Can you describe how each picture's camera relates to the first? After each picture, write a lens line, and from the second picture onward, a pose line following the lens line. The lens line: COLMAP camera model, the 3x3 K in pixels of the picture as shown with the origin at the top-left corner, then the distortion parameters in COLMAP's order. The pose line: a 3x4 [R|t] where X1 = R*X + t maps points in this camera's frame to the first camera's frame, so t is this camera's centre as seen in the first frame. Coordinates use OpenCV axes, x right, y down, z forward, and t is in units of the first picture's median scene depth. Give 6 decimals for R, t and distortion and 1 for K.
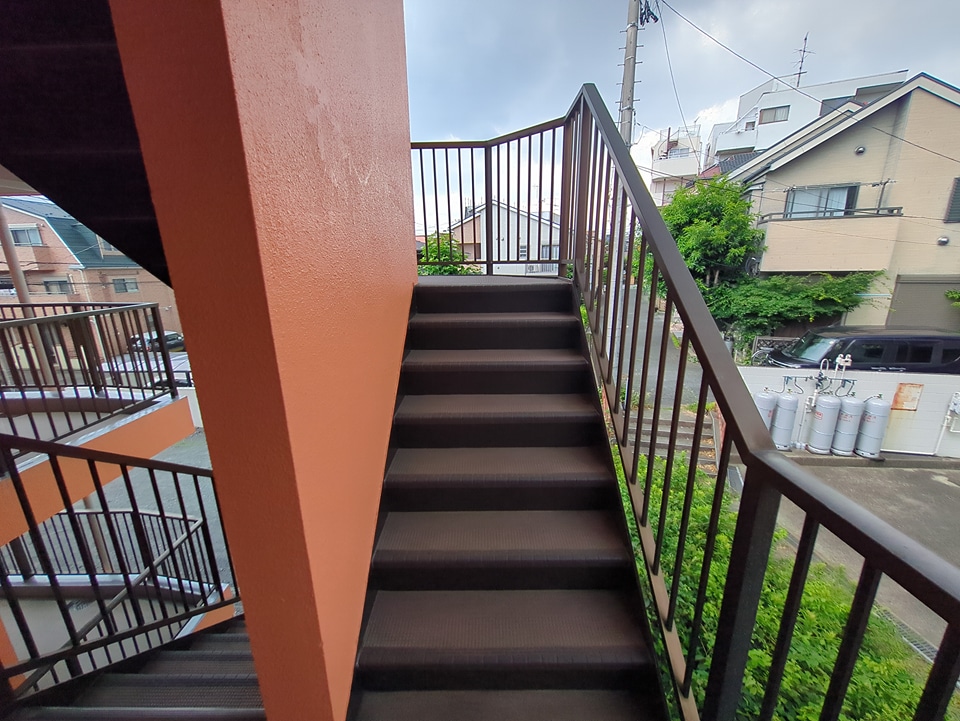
lens RADIAL K [[374.6, 0, 479.0], [0, 374.6, 357.3], [0, 0, 1]] dist [-0.000332, 0.000907]
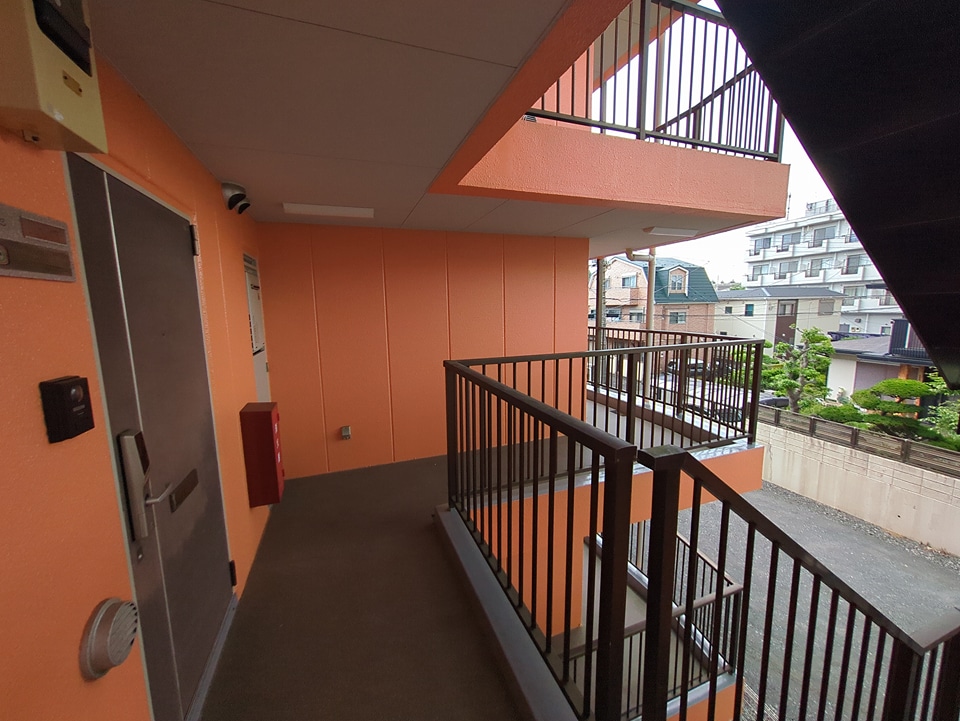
lens RADIAL K [[374.6, 0, 480.8], [0, 374.6, 357.8], [0, 0, 1]] dist [-0.000332, 0.000907]
pose [[0.351906, 0.135361, -0.926196, -0.217970], [-0.218761, 0.973979, 0.059227, -0.003708], [0.910113, 0.181773, 0.372361, 0.039891]]
